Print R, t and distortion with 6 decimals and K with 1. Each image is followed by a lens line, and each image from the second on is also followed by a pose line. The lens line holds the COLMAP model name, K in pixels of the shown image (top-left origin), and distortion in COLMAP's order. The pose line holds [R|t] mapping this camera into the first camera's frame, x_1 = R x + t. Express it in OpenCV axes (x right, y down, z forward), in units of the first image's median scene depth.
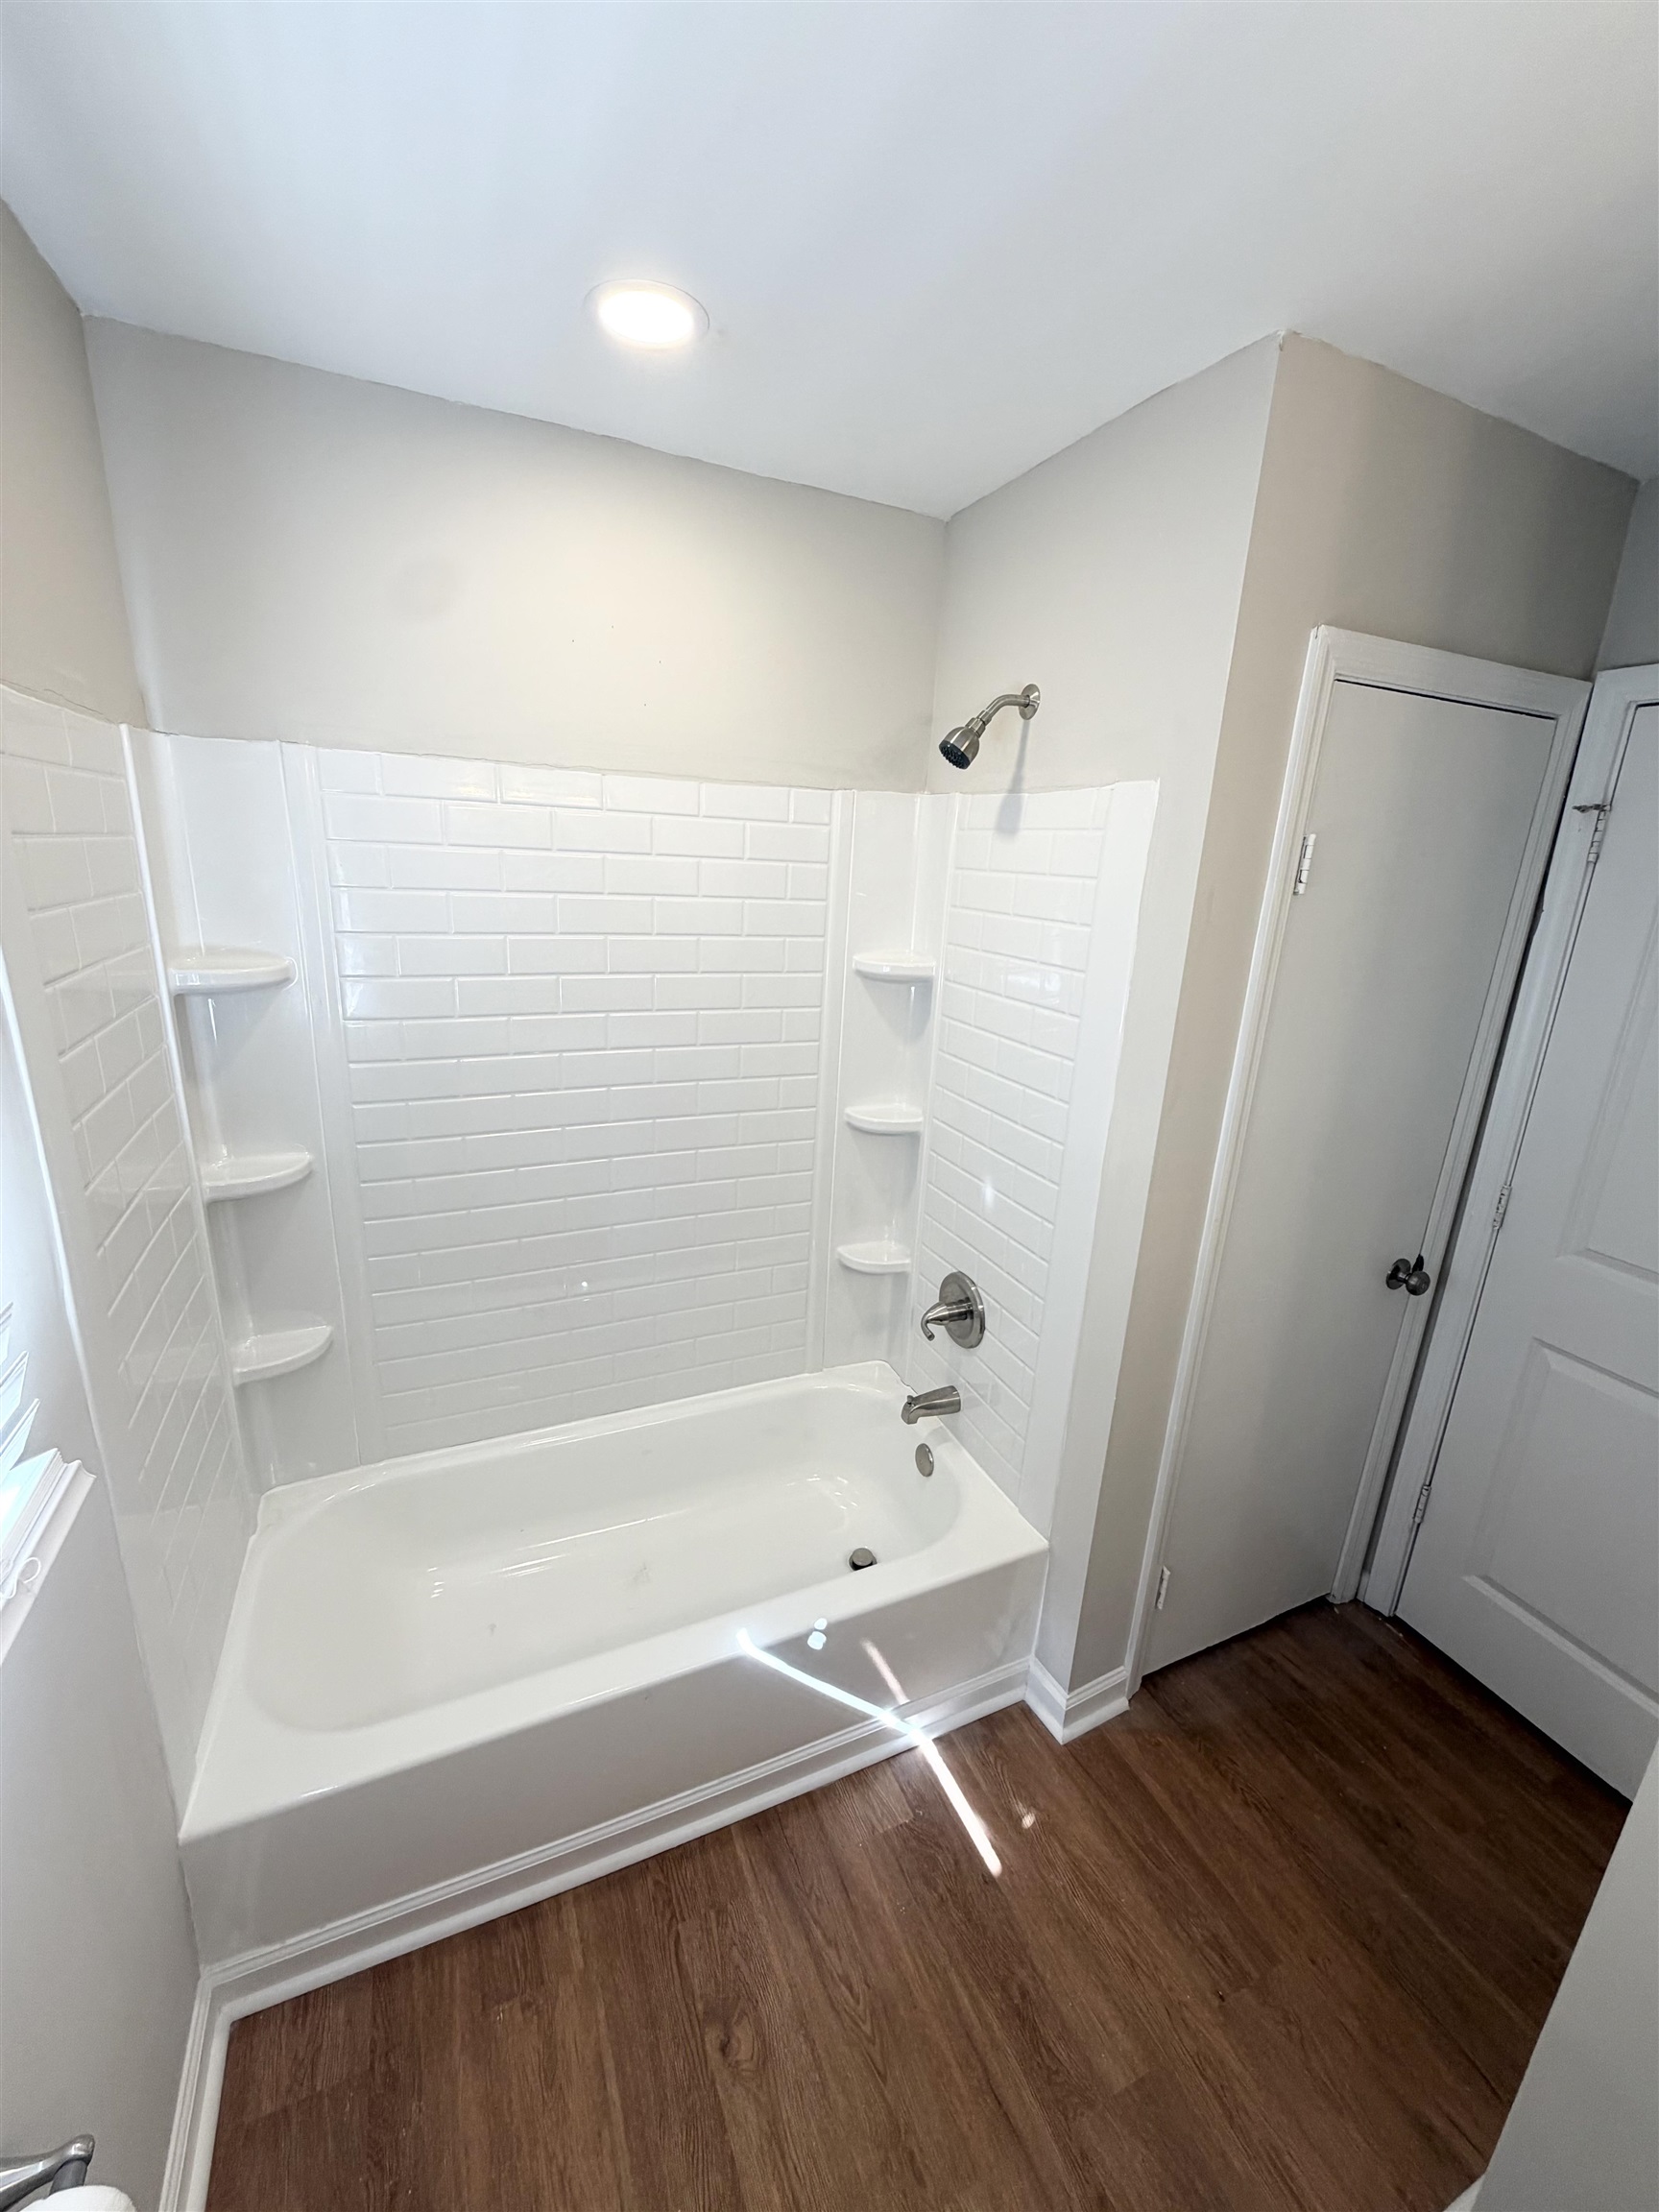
lens RADIAL K [[885.0, 0, 829.5], [0, 885.0, 1106.0], [0, 0, 1]] dist [0.001328, 0.000251]
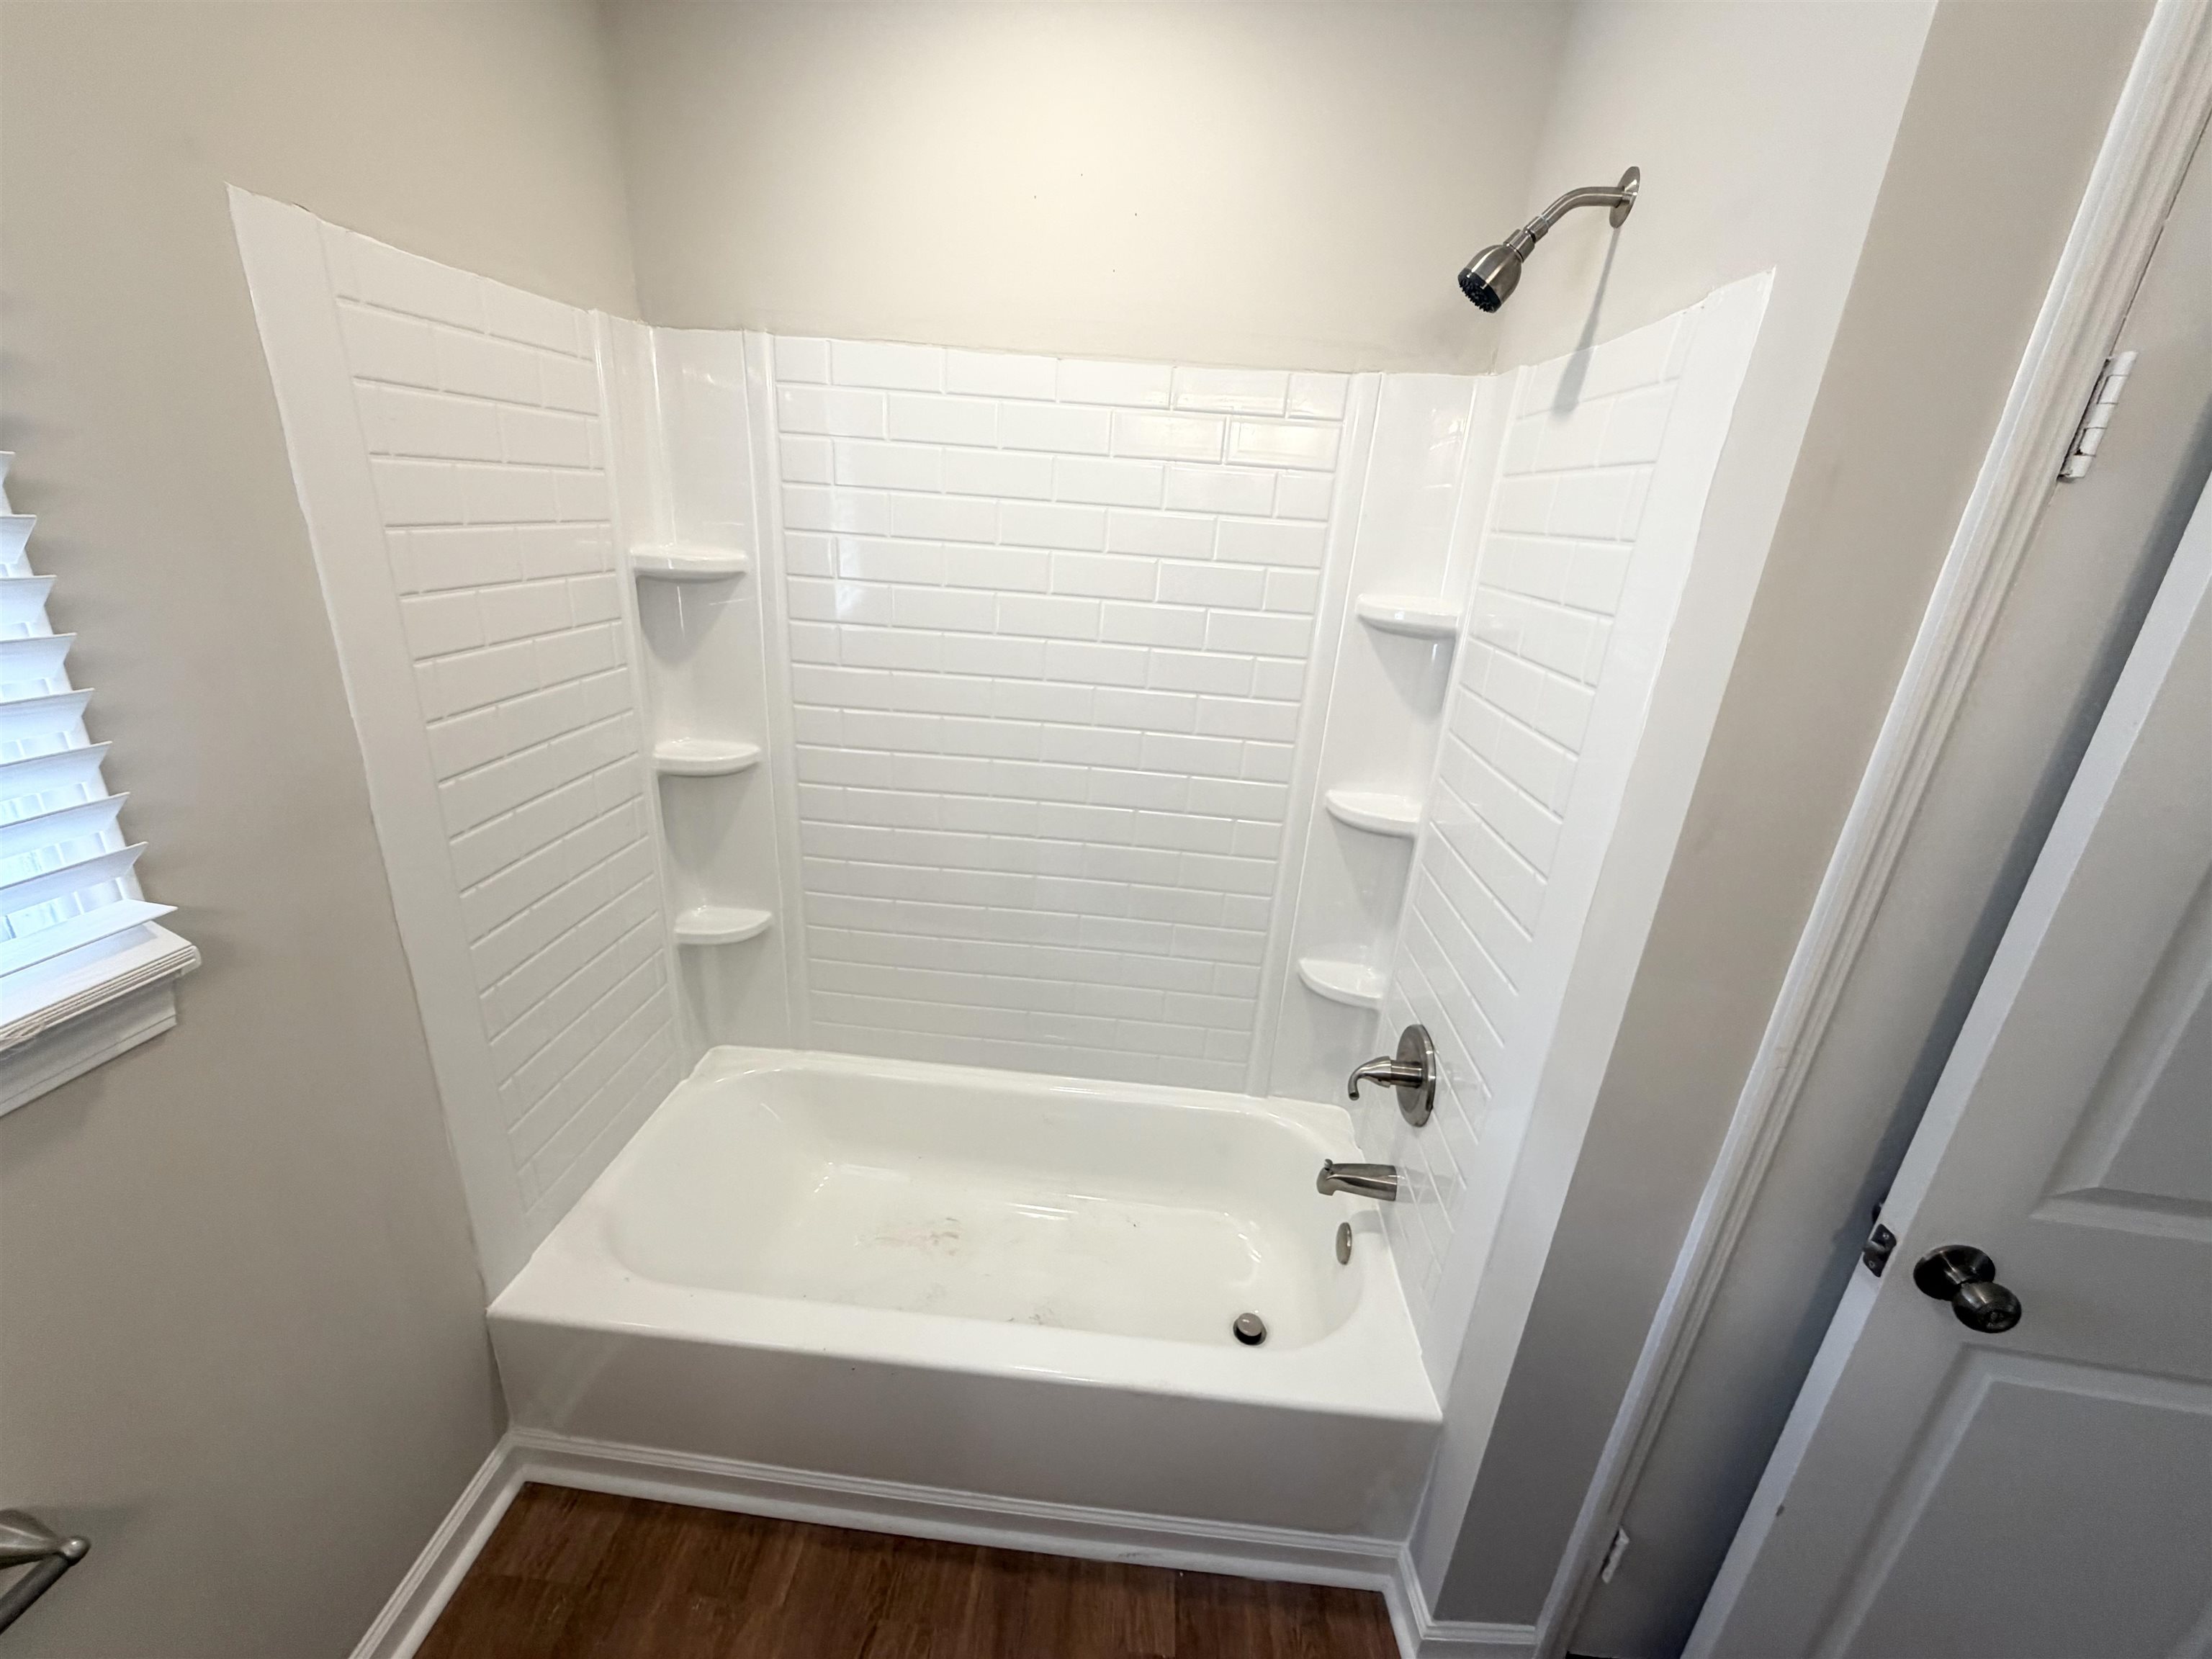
lens RADIAL K [[885.0, 0, 1103.1], [0, 885.0, 833.5], [0, 0, 1]] dist [0.001328, 0.000251]
pose [[0.881324, 0.175307, -0.438788, 0.256529], [-0.154023, 0.984493, 0.083969, 0.005622], [0.446704, -0.006420, 0.894659, 0.248676]]
